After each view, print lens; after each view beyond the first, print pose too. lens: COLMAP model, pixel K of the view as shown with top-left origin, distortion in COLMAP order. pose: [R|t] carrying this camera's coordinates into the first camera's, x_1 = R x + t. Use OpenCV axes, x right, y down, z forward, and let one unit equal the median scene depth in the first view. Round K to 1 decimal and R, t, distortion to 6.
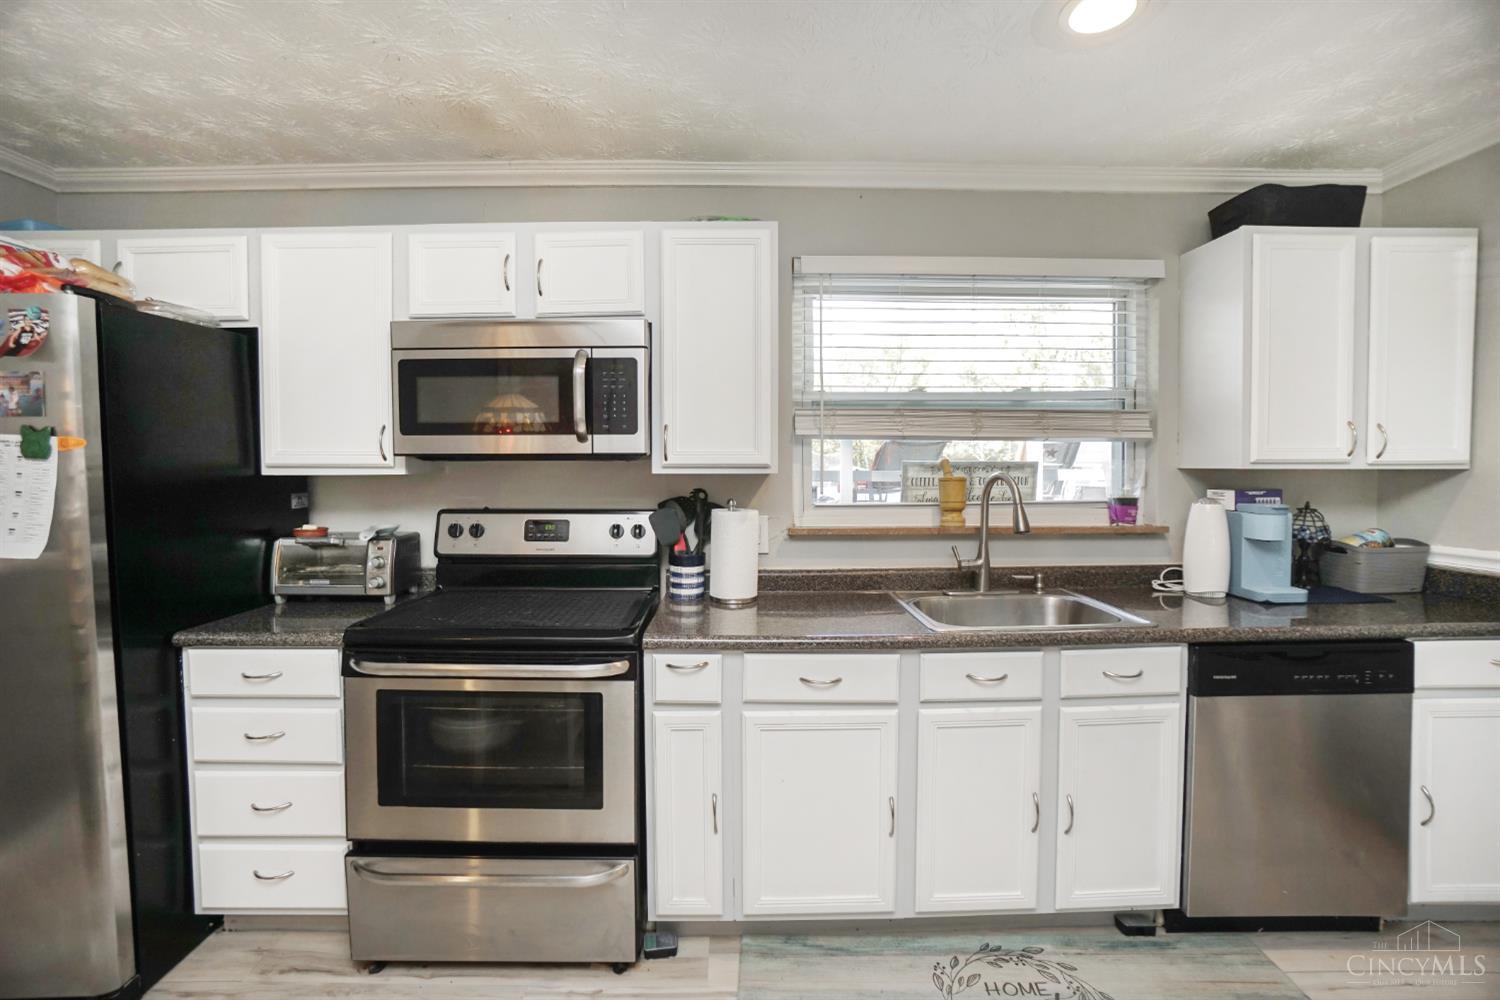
lens RADIAL K [[672.9, 0, 742.8], [0, 672.9, 487.7], [0, 0, 1]] dist [-0.045913, 0.012469]
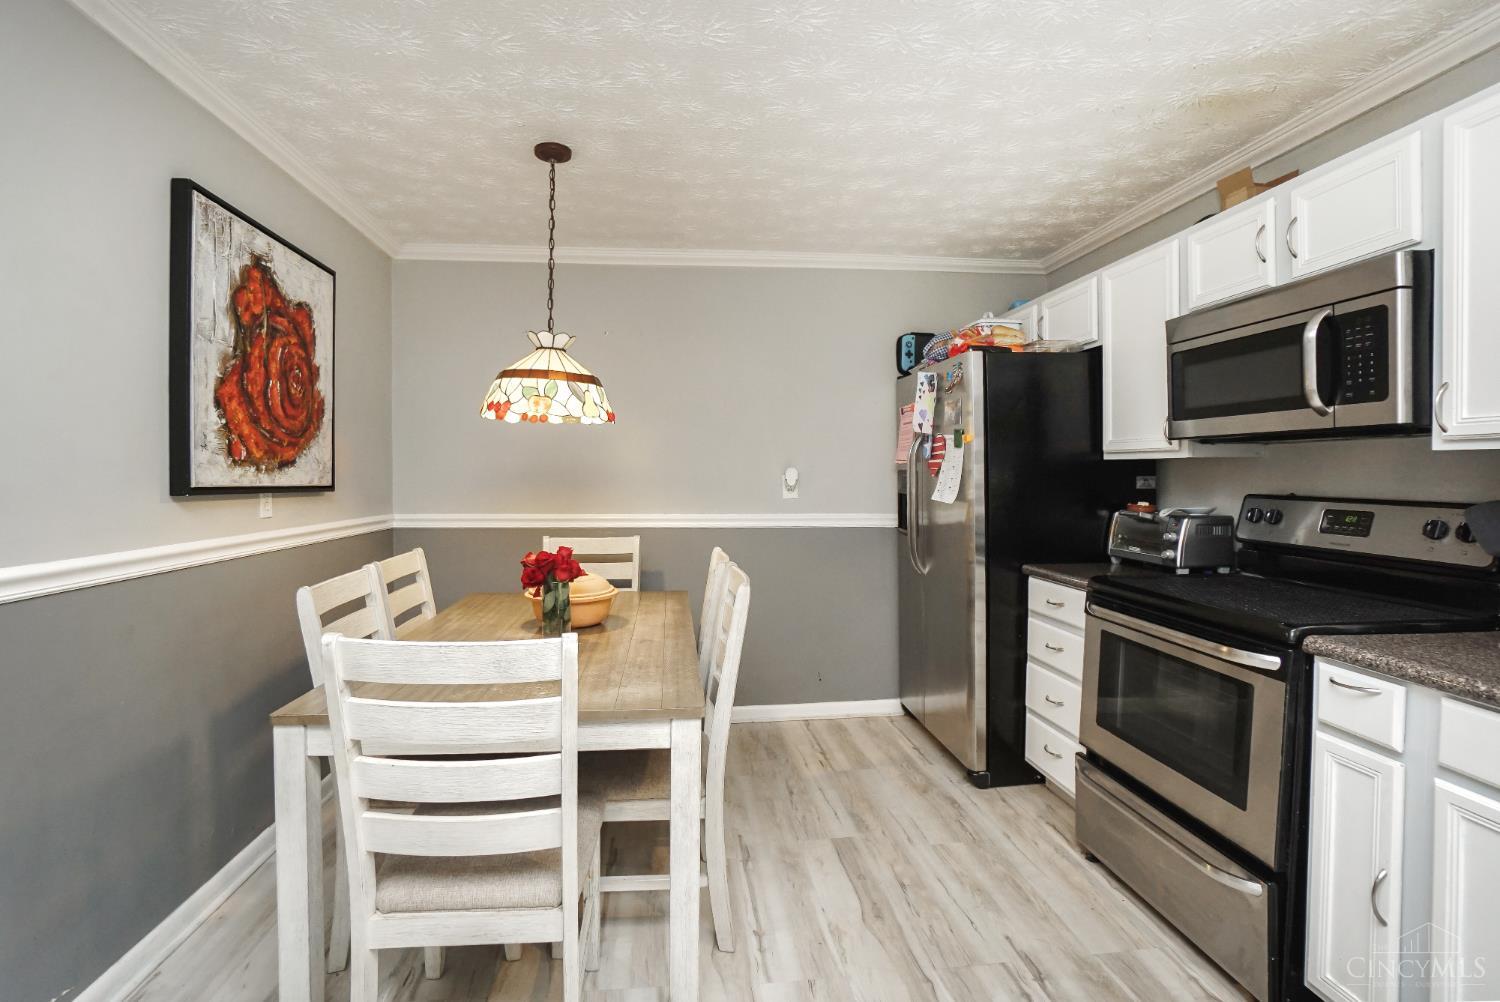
lens RADIAL K [[700.9, 0, 749.3], [0, 700.9, 488.2], [0, 0, 1]] dist [-0.045604, 0.011519]
pose [[0.115104, 0.024362, -0.993055, 0.533008], [-0.036725, 0.999120, 0.020254, 0.034470], [0.992674, 0.034138, 0.115897, 0.161689]]
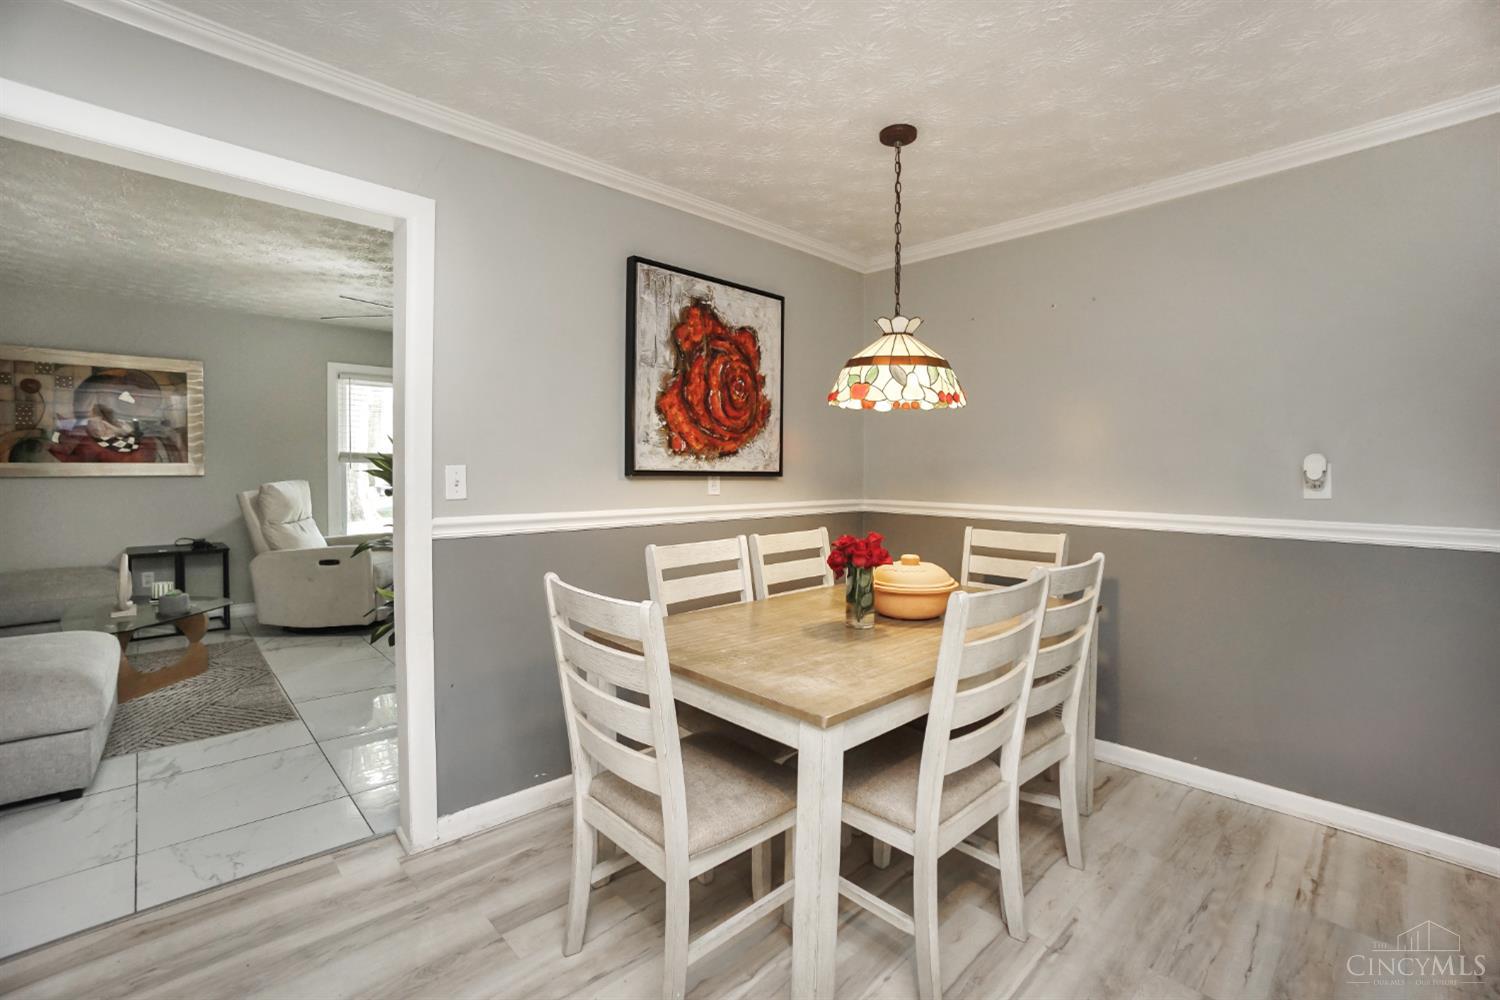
lens RADIAL K [[672.9, 0, 759.4], [0, 672.9, 489.7], [0, 0, 1]] dist [-0.045913, 0.012469]
pose [[-0.721139, 0.023579, -0.692389, 0.269738], [-0.025480, 0.997842, 0.060519, 0.032743], [0.692322, 0.061284, -0.718982, 0.609626]]
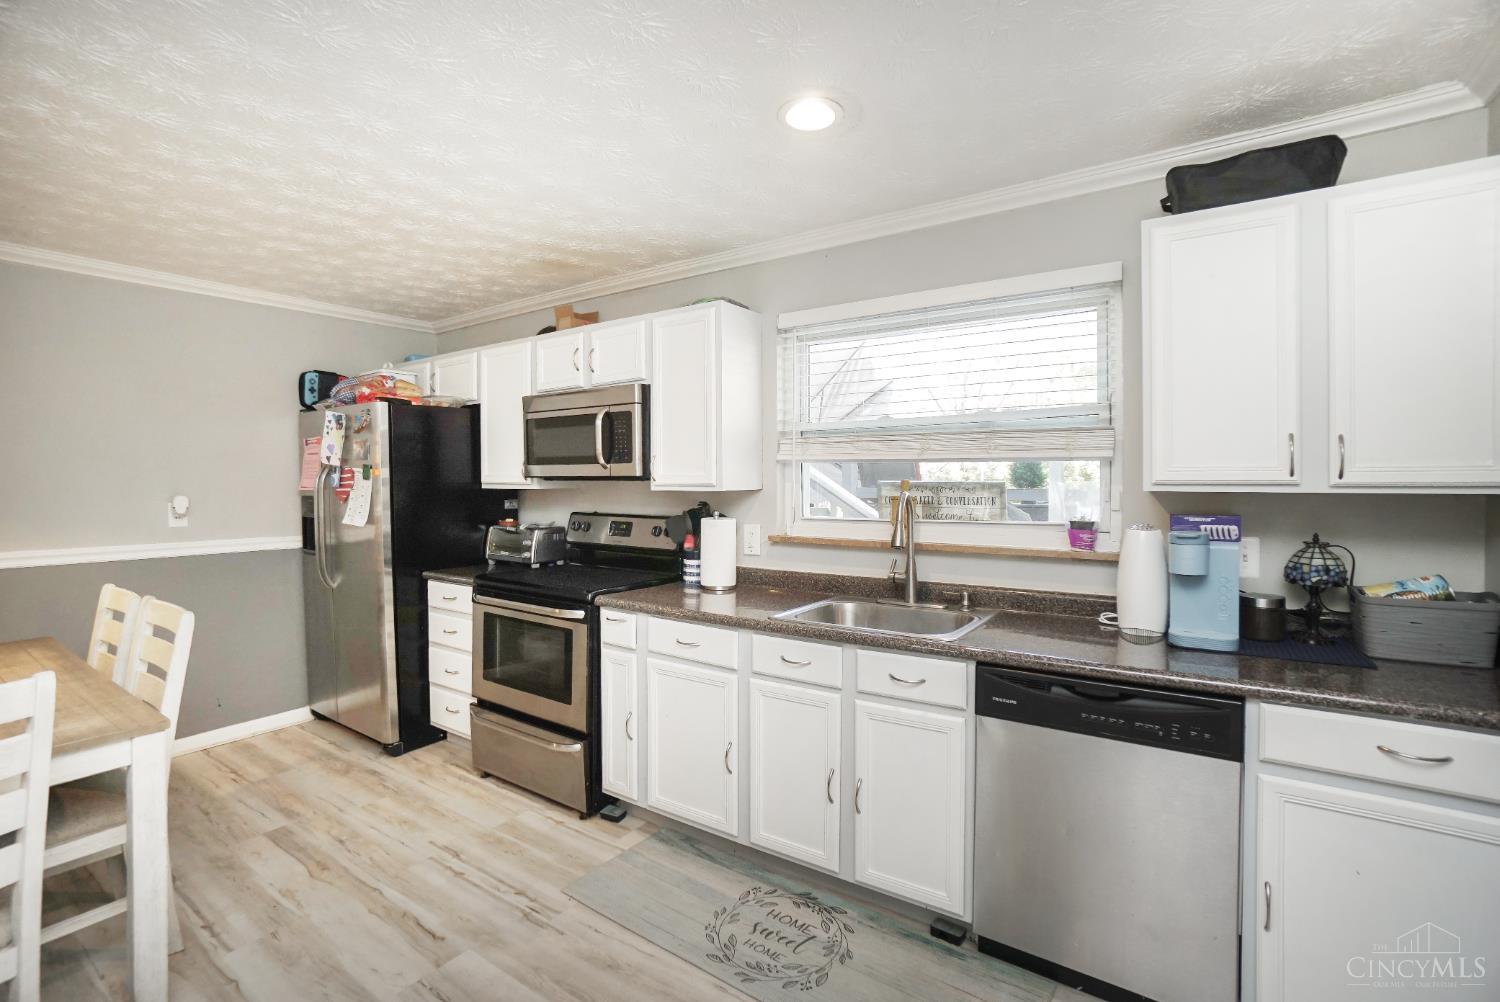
lens RADIAL K [[700.9, 0, 729.7], [0, 700.9, 481.3], [0, 0, 1]] dist [-0.045604, 0.011519]
pose [[0.806943, 0.003667, -0.590617, 0.877599], [-0.020437, 0.999555, -0.021717, -0.010870], [0.590275, 0.029594, 0.806659, -0.091622]]
